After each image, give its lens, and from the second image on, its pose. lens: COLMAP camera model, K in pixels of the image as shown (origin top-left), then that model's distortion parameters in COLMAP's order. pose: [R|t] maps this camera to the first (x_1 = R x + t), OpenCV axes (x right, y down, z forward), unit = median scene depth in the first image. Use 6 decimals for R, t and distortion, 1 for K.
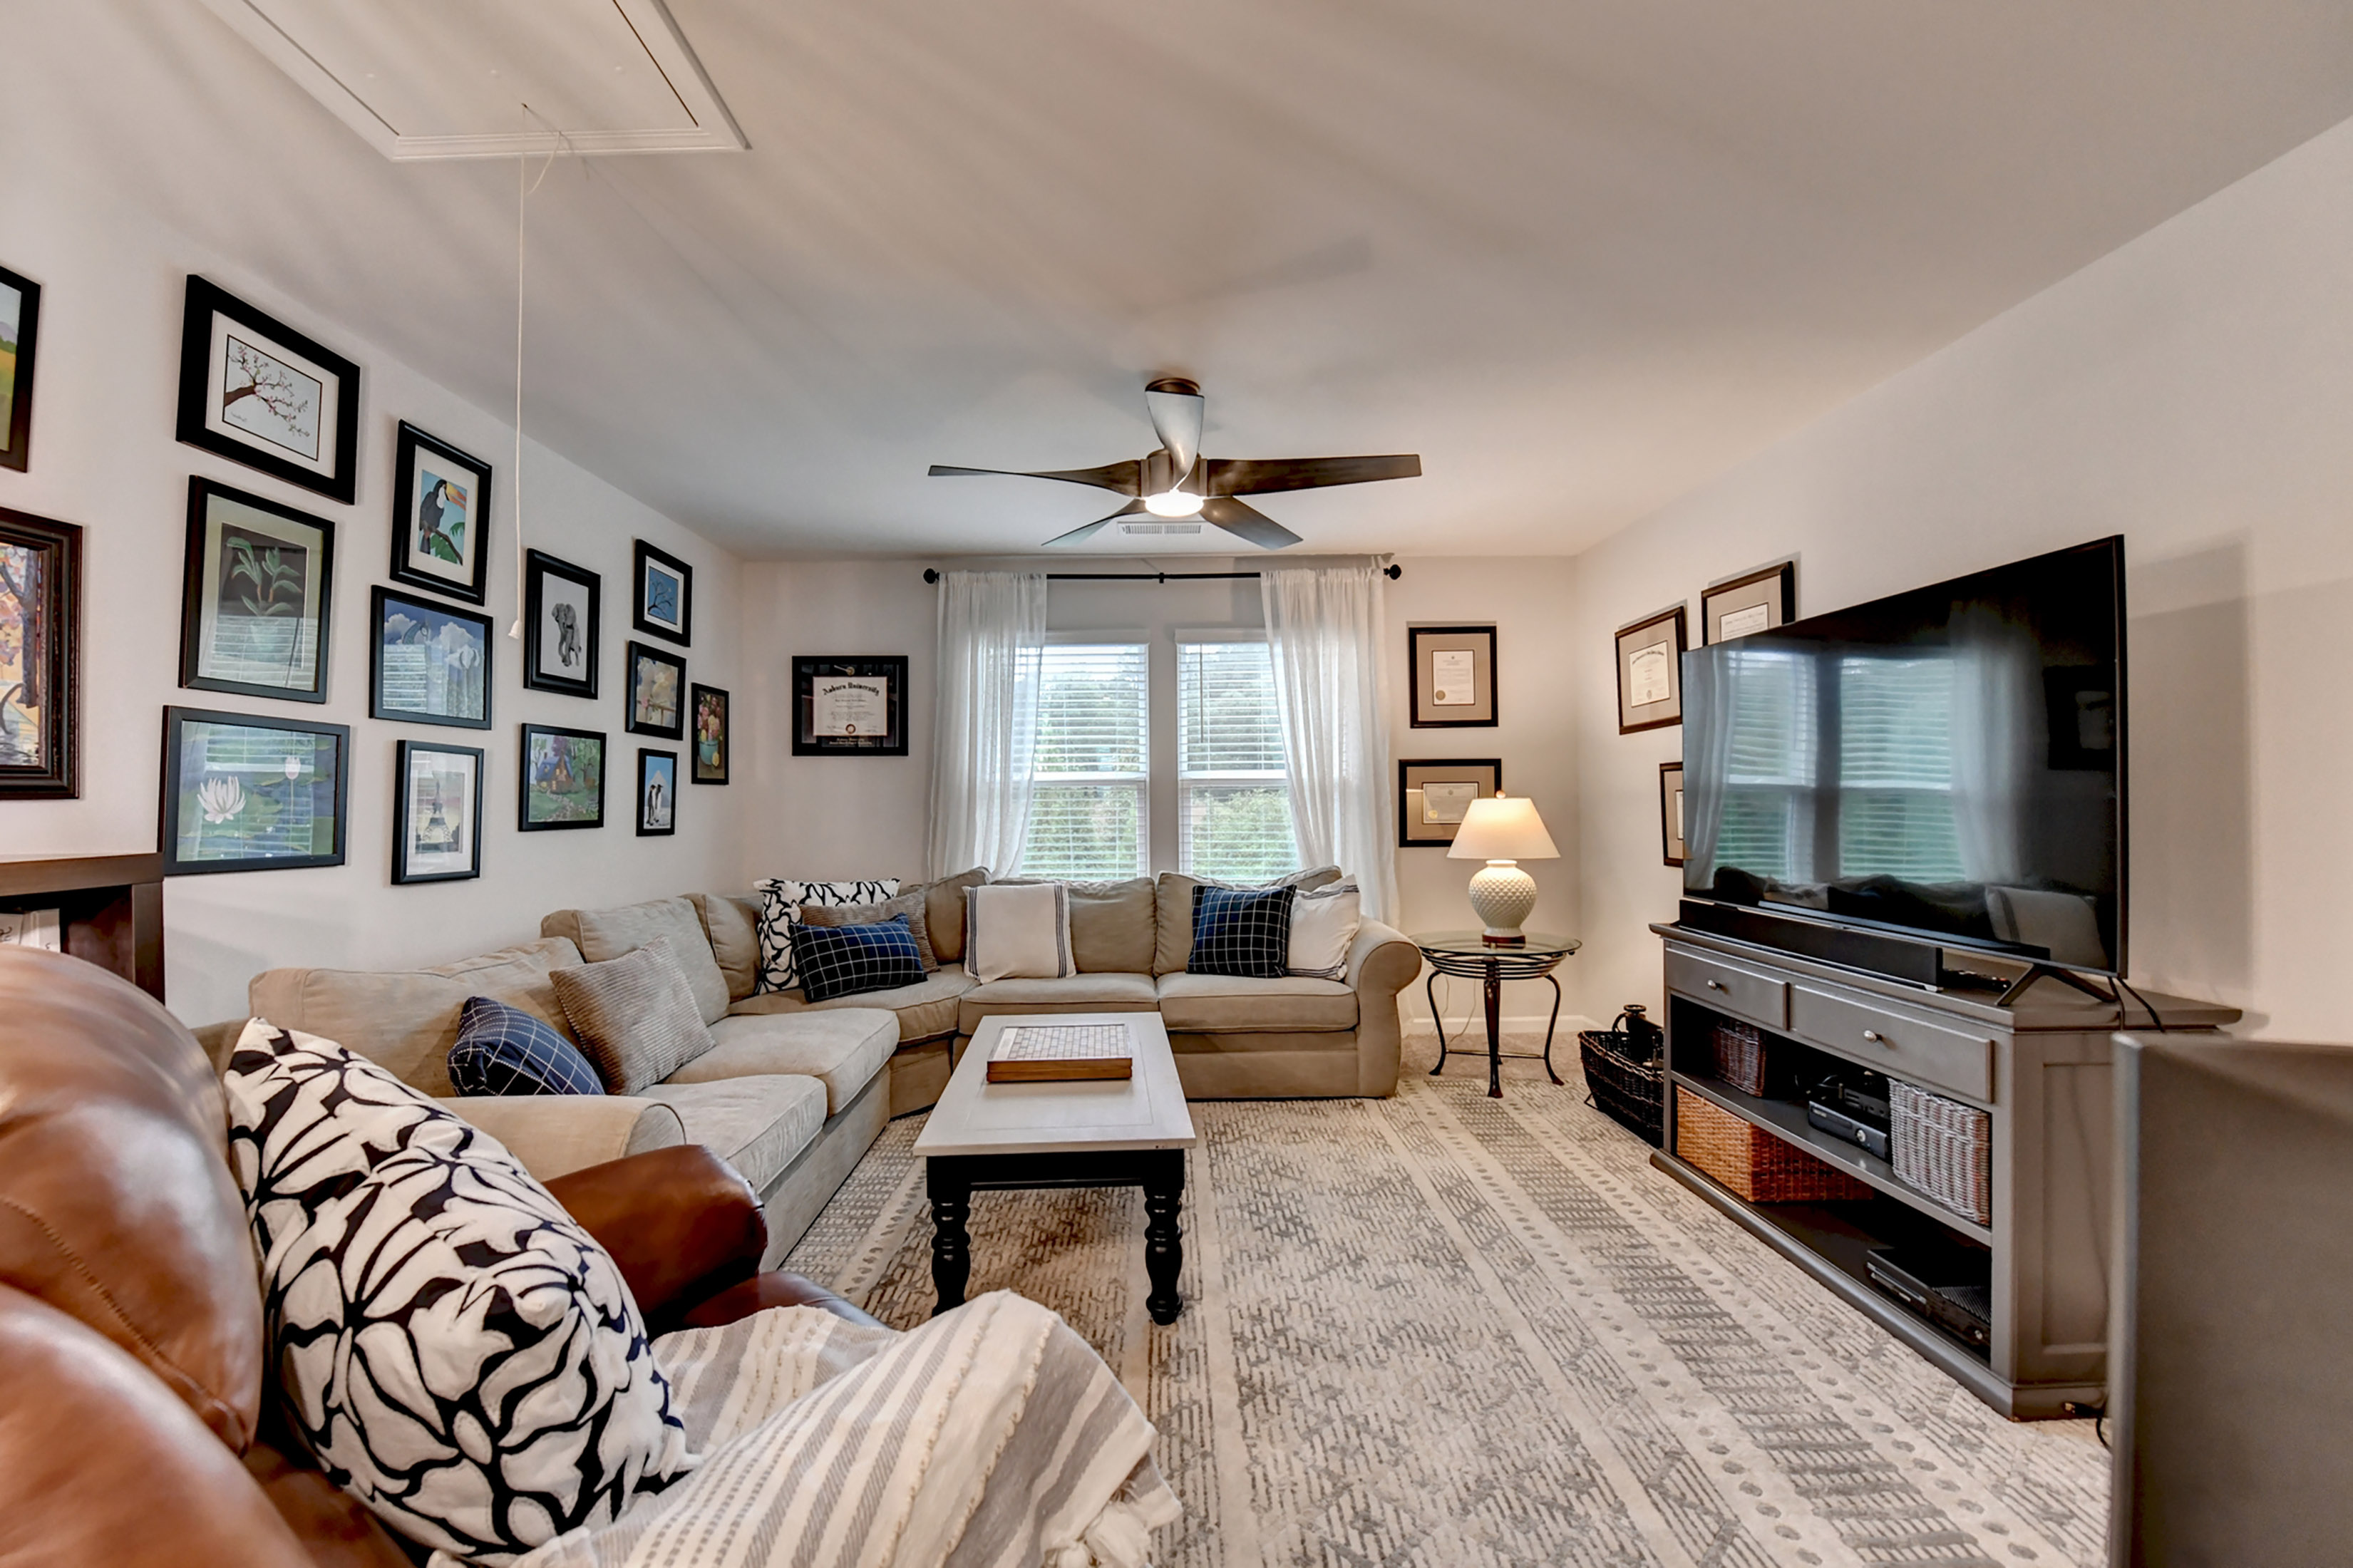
lens RADIAL K [[934.0, 0, 1181.2], [0, 934.0, 784.3], [0, 0, 1]] dist [-0.012775, -0.002367]
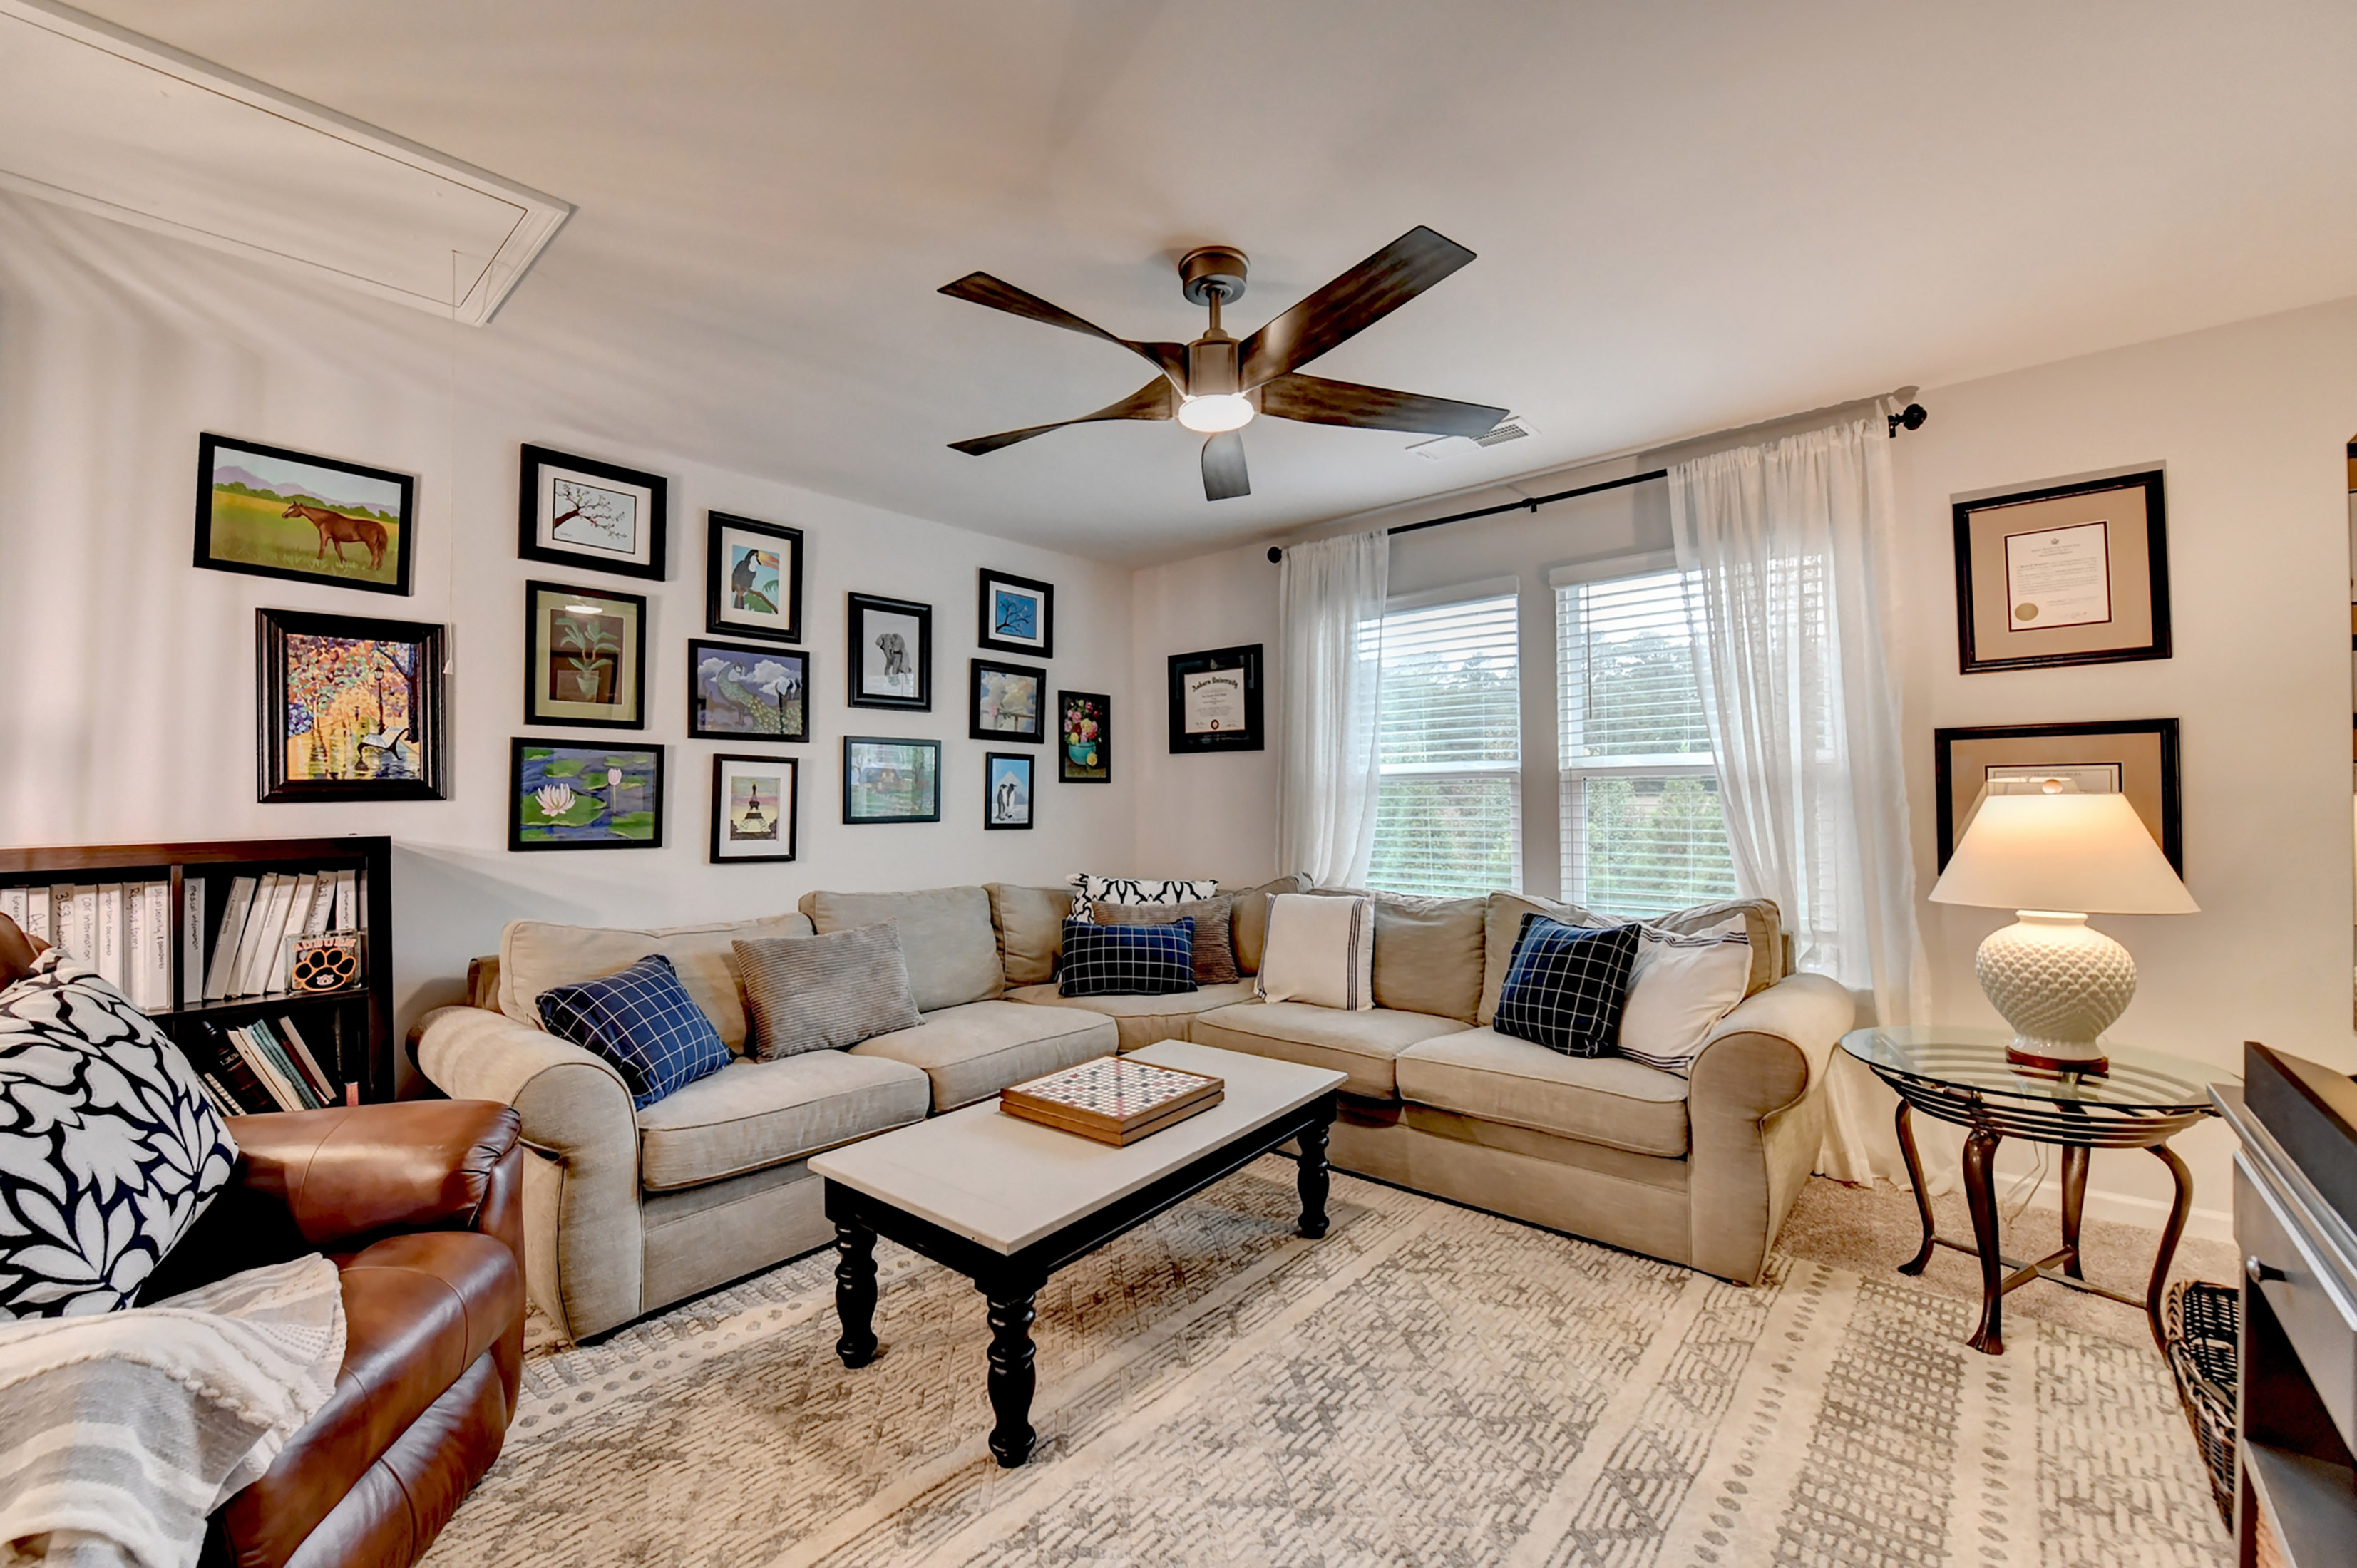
lens RADIAL K [[951.1, 0, 1174.8], [0, 951.1, 786.6], [0, 0, 1]] dist [-0.015030, -0.001901]
pose [[0.738490, -0.007630, -0.674221, 0.365777], [0.013811, 0.999897, 0.003812, 0.001931], [0.674122, -0.012127, 0.738520, 0.296517]]
